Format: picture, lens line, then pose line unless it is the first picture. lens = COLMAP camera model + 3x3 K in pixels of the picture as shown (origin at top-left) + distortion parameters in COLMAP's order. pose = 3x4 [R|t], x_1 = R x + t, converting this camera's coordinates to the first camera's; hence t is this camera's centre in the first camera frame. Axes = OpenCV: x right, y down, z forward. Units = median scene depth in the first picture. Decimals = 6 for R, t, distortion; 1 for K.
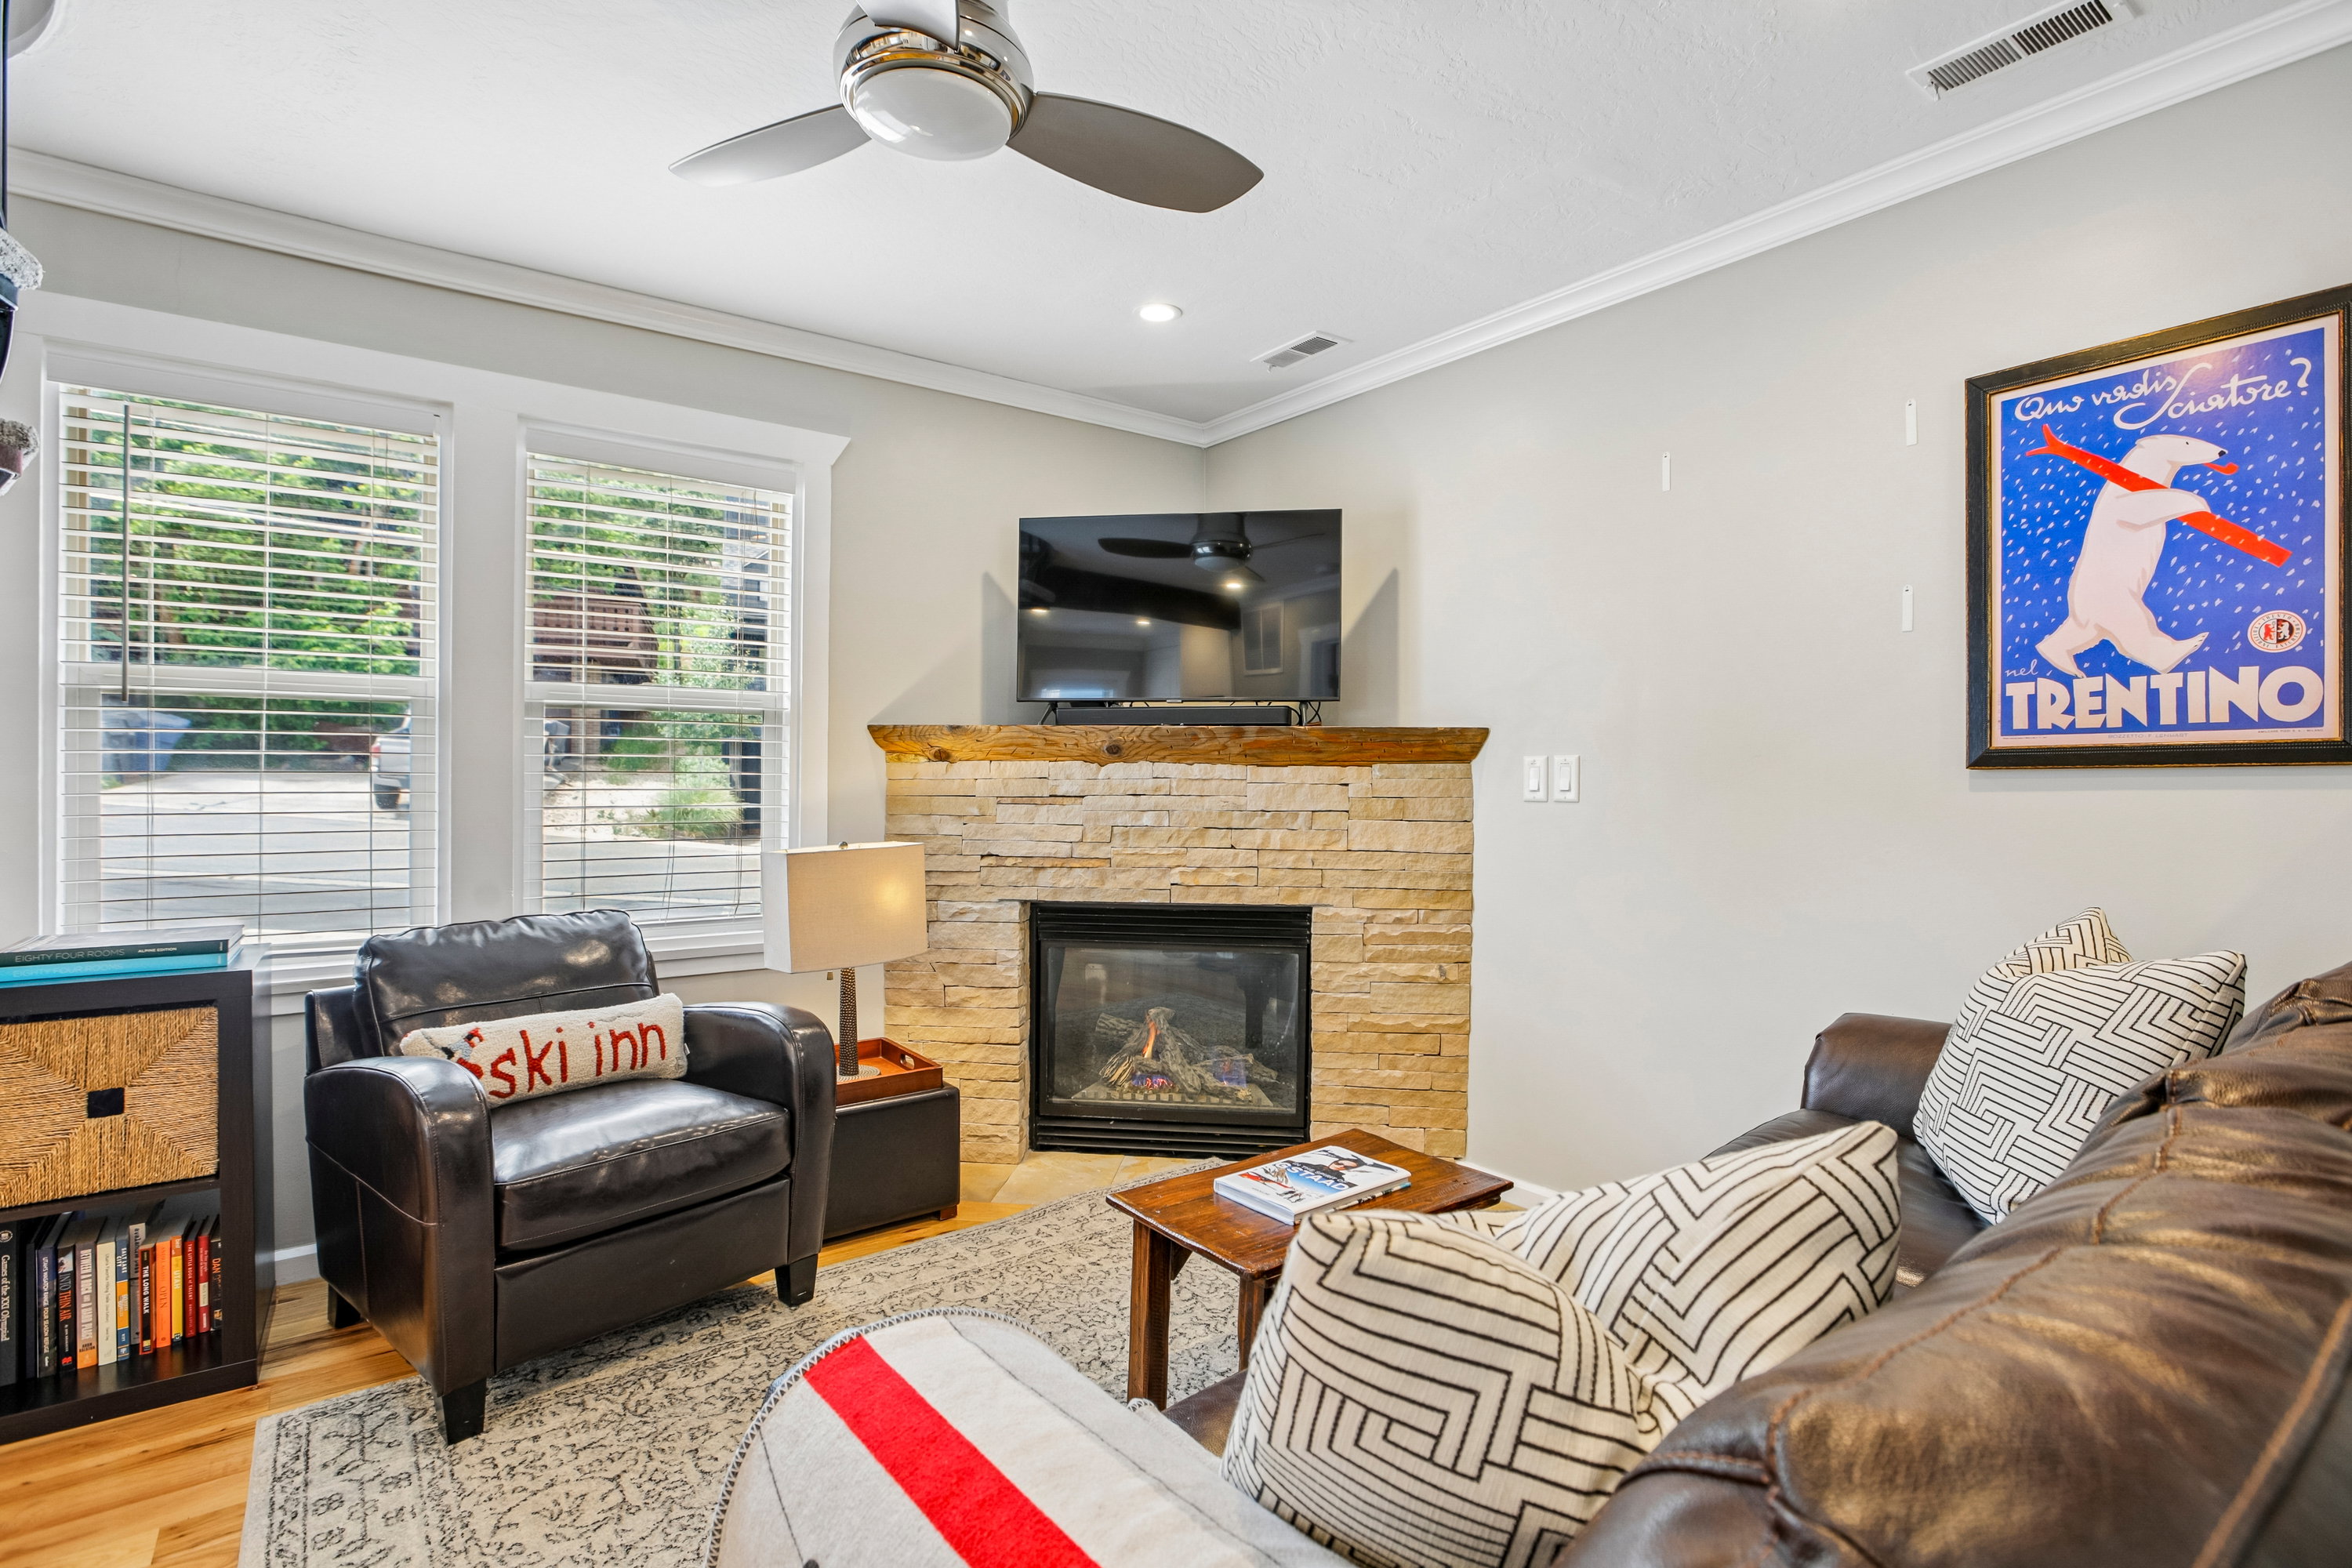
lens RADIAL K [[1118.5, 0, 1196.6], [0, 1118.5, 794.3], [0, 0, 1]] dist [-0.044282, 0.015054]
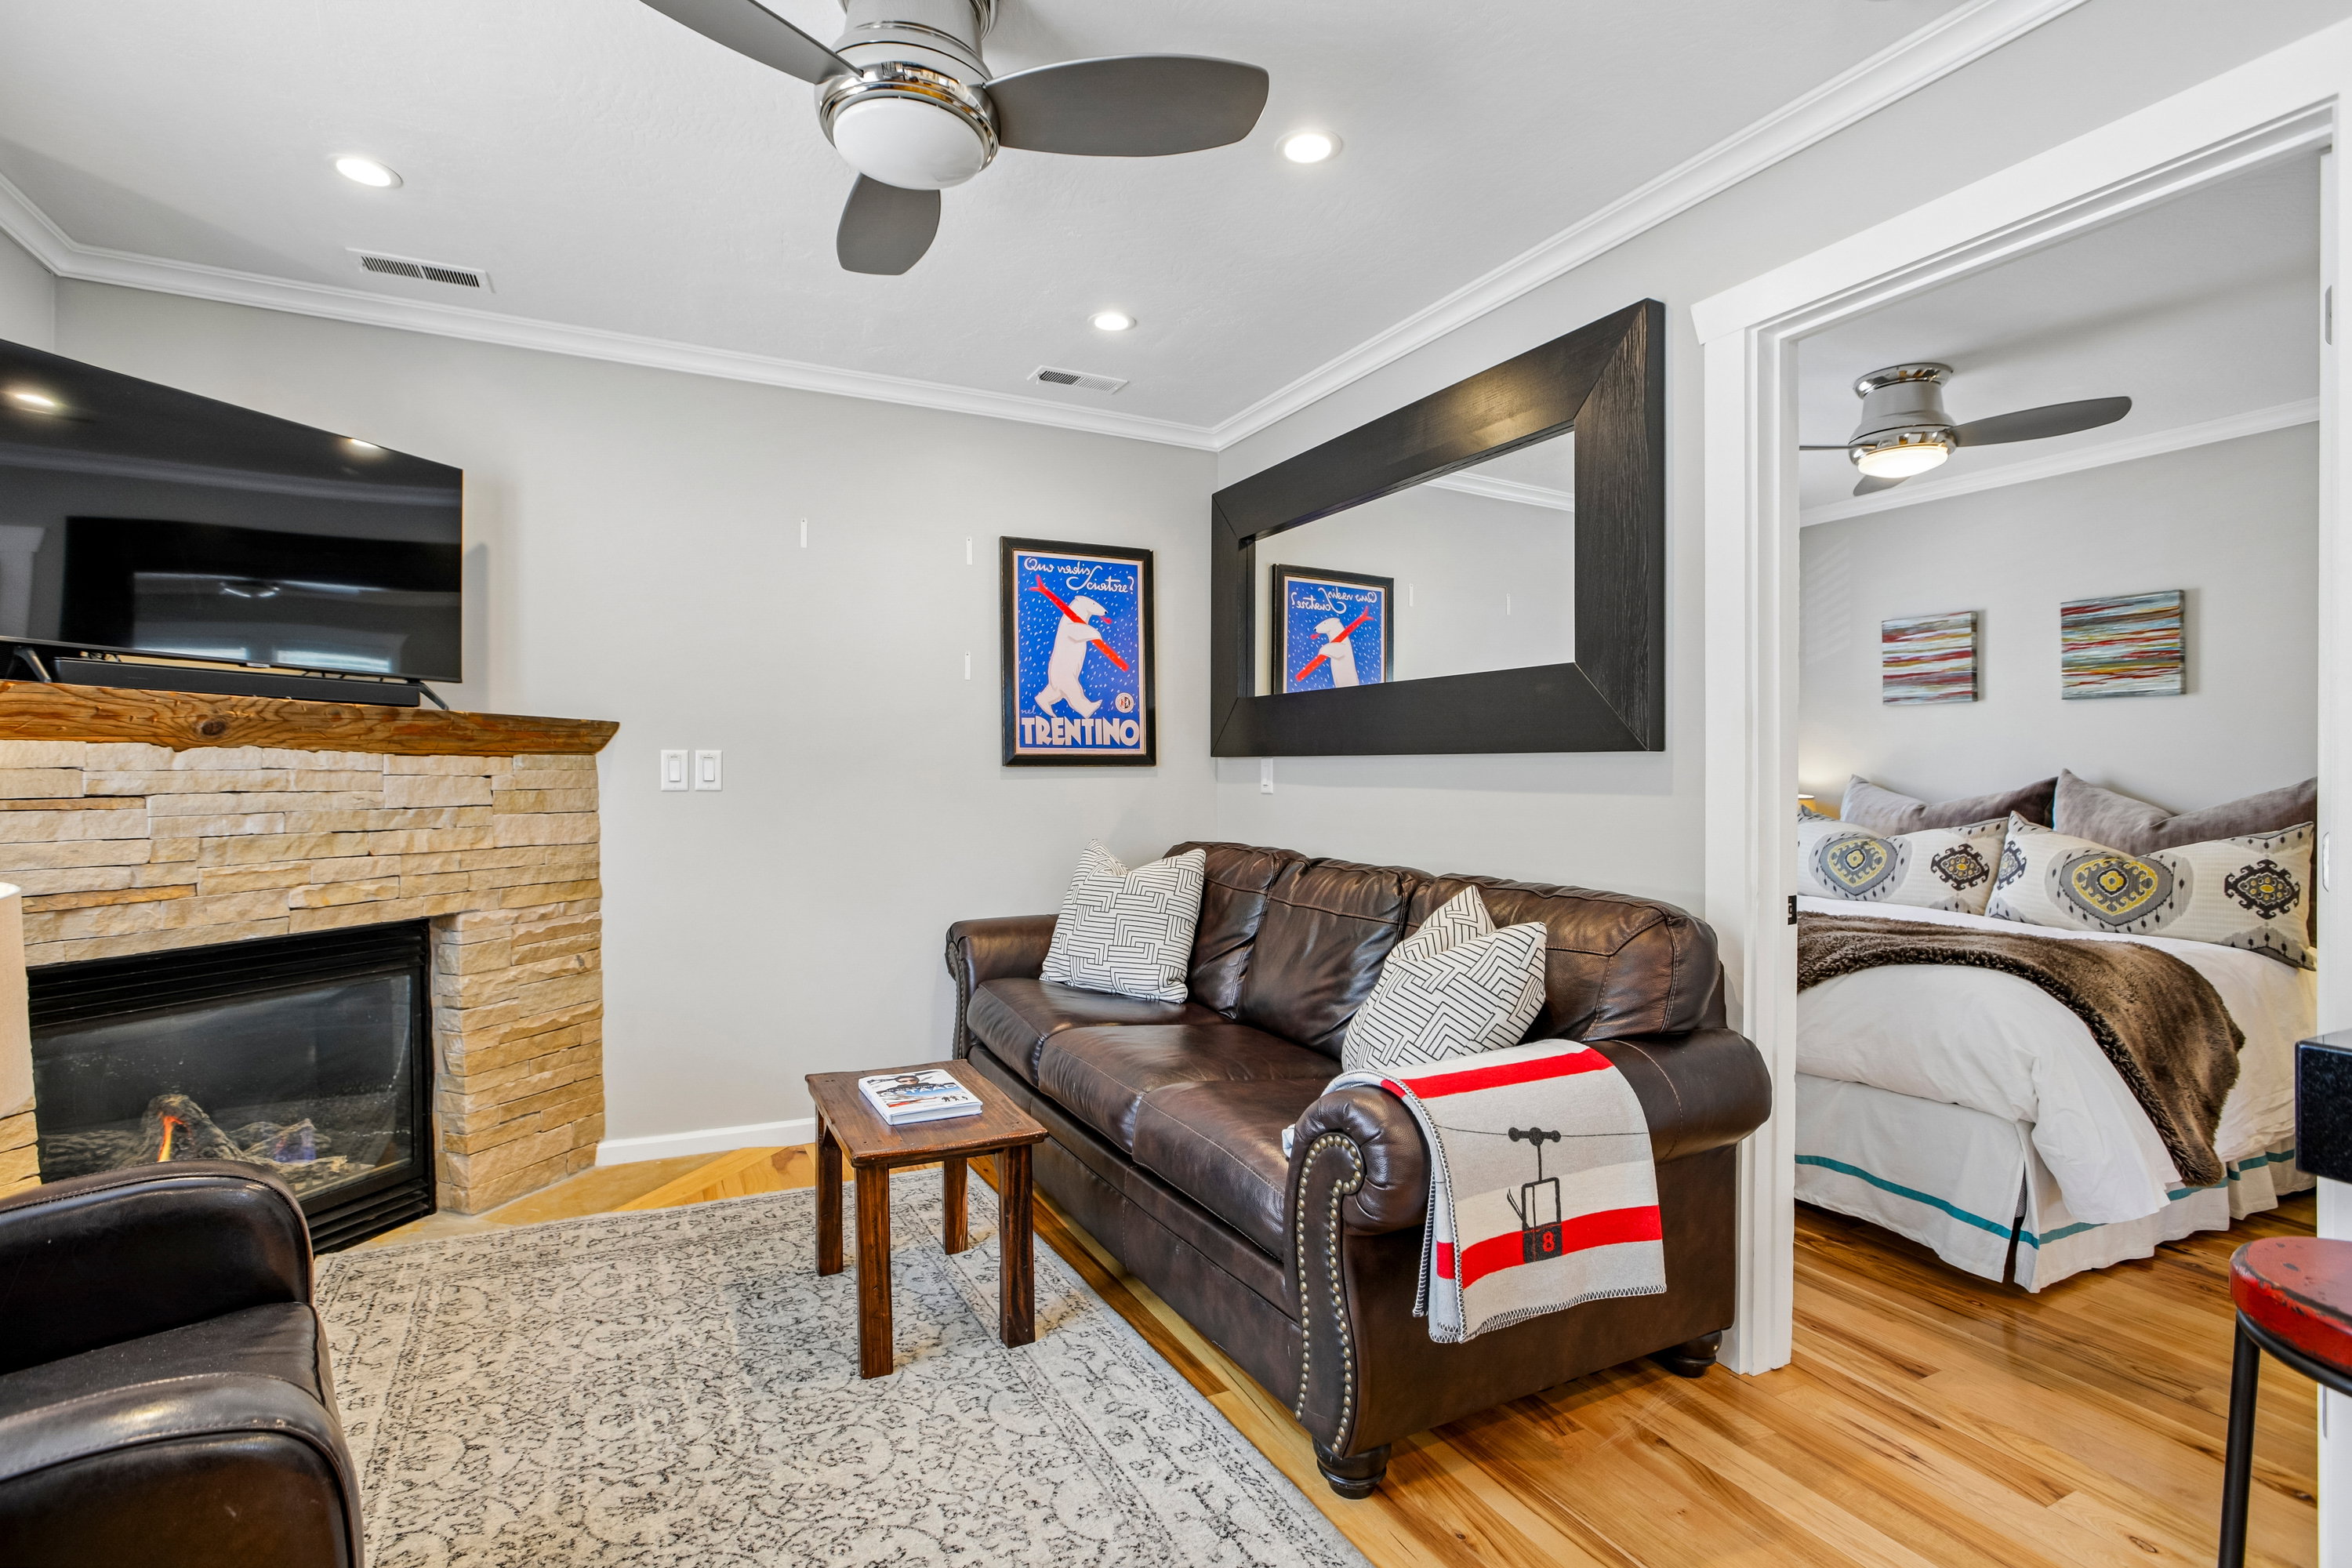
lens RADIAL K [[1118.5, 0, 1164.6], [0, 1118.5, 806.5], [0, 0, 1]] dist [-0.044282, 0.015054]
pose [[0.193886, -0.029628, 0.980577, -0.817166], [0.008472, 0.999557, 0.028526, -0.006652], [-0.980987, 0.002777, 0.194051, 0.359489]]
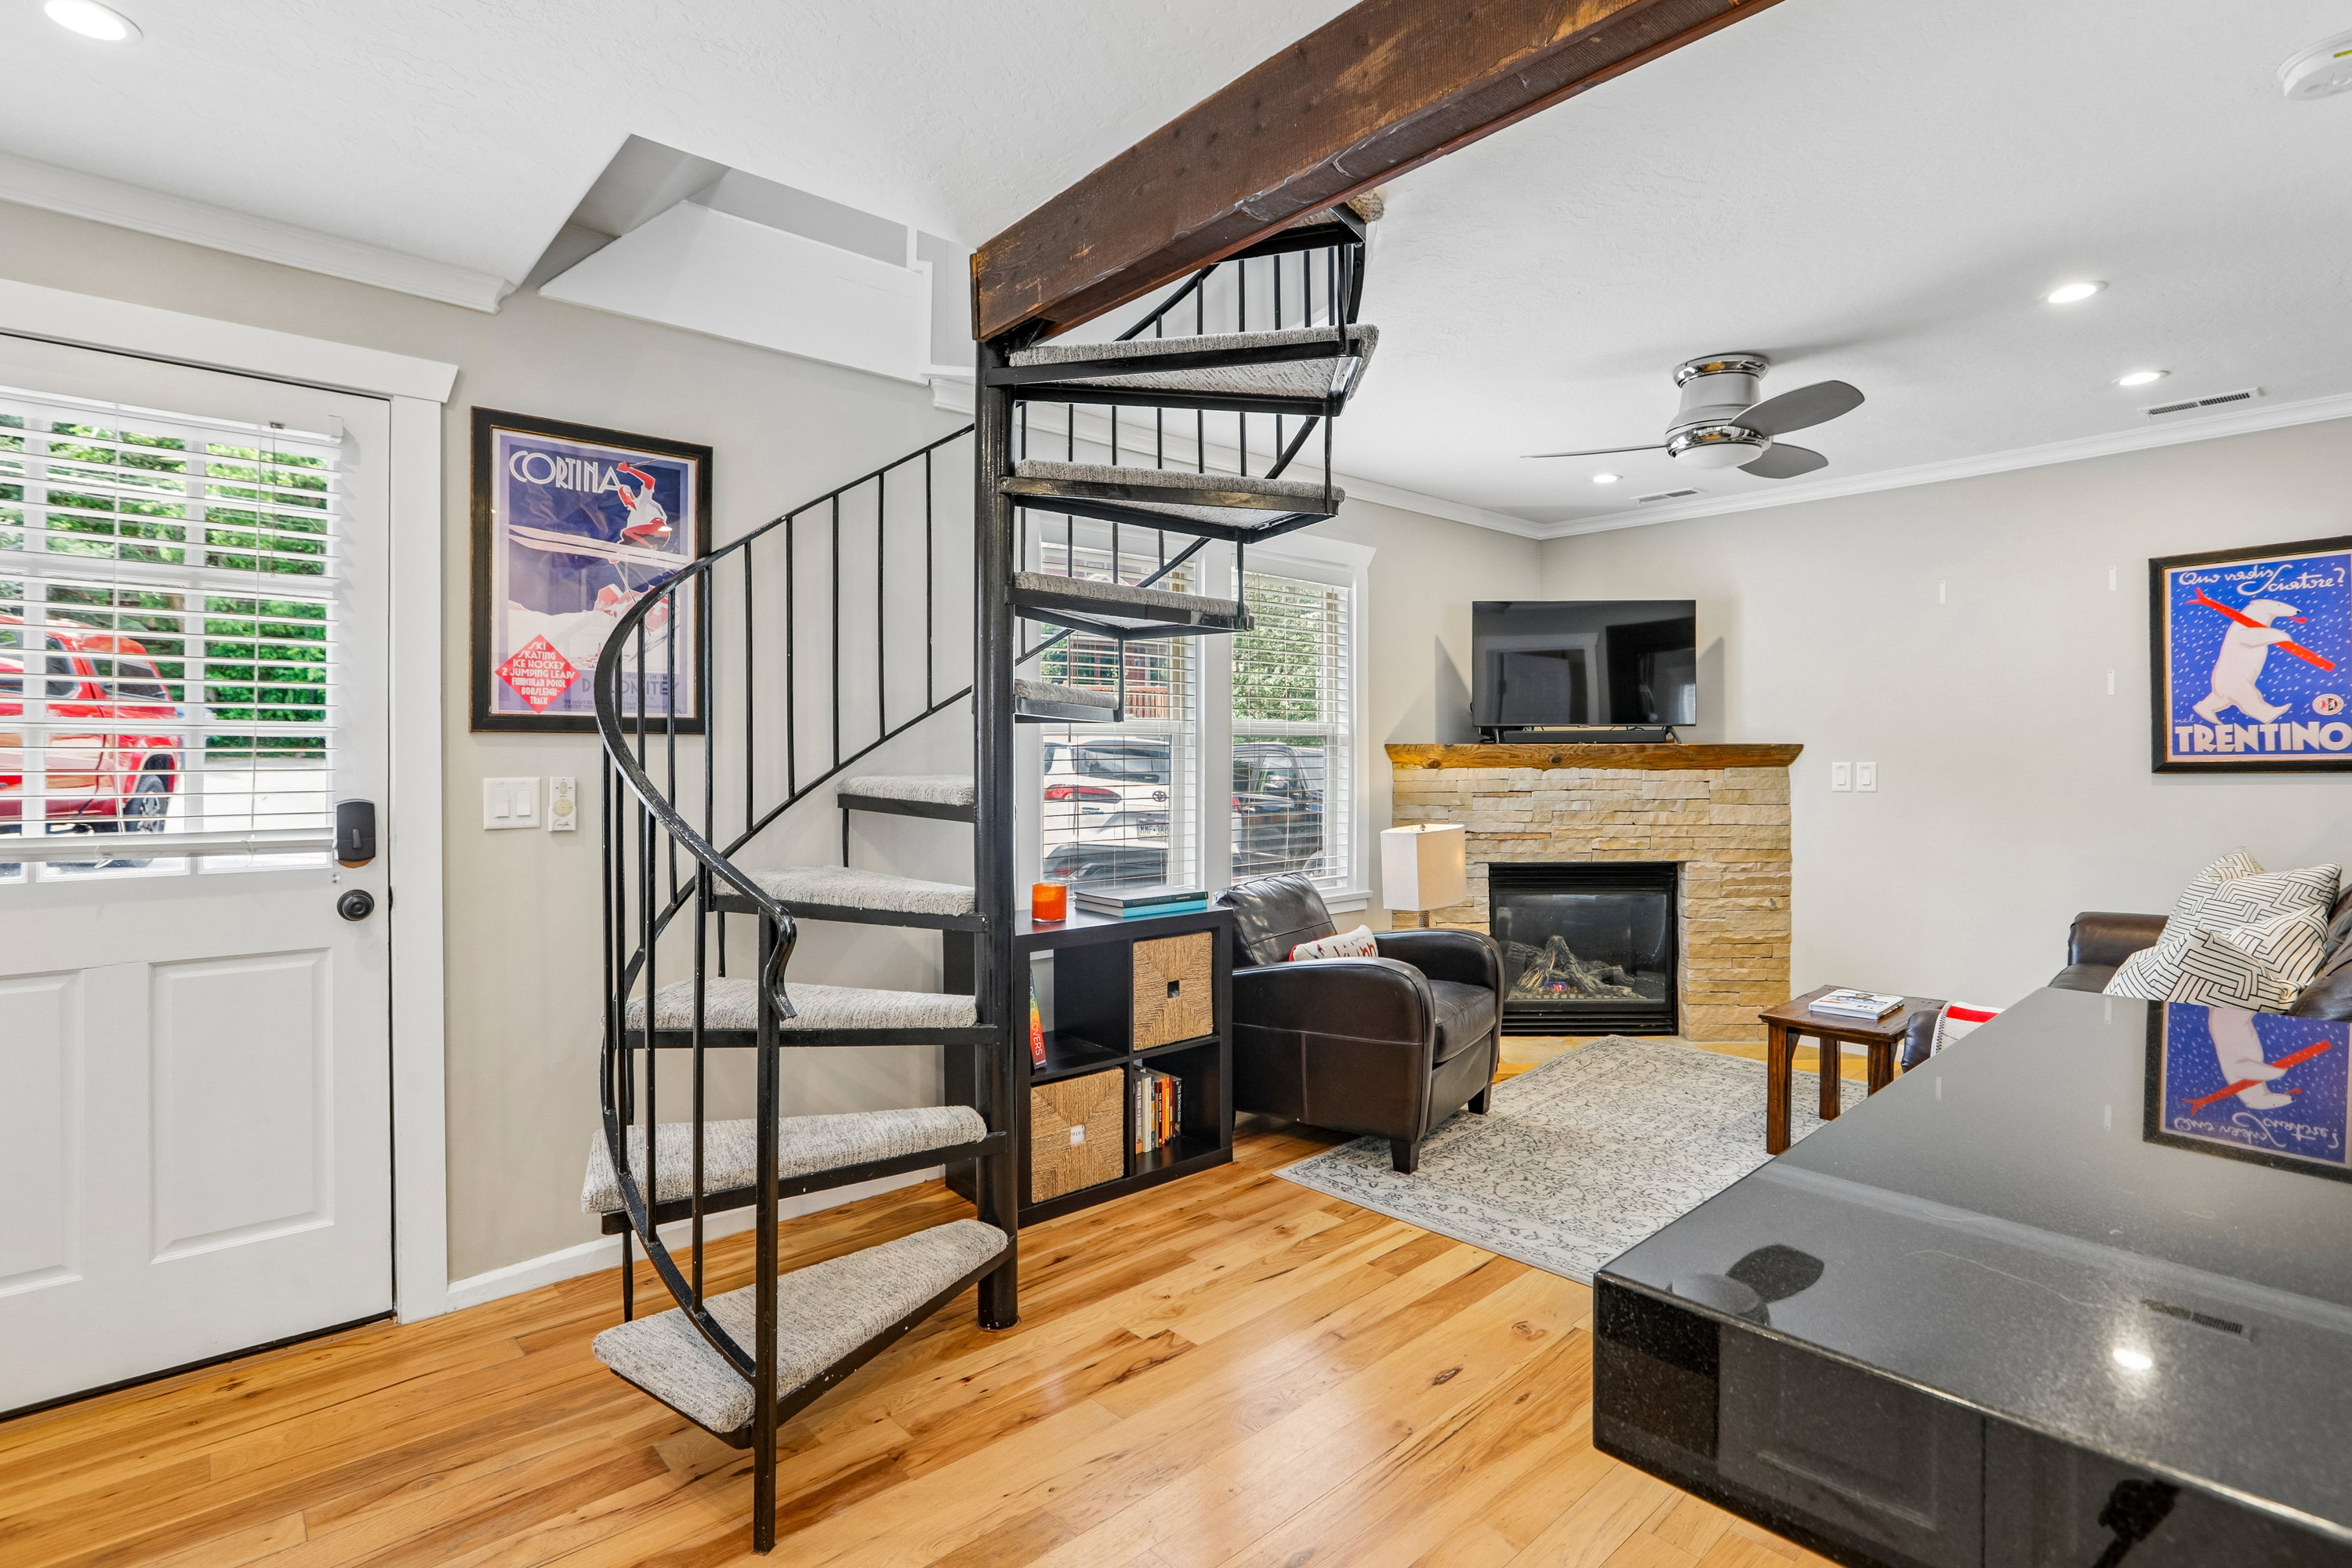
lens RADIAL K [[1124.5, 0, 1182.6], [0, 1124.5, 767.8], [0, 0, 1]] dist [-0.045157, 0.016421]
pose [[0.996145, -0.011864, 0.086911, -0.902962], [0.012283, 0.999915, -0.004294, -0.037651], [-0.086853, 0.005345, 0.996207, -0.572088]]
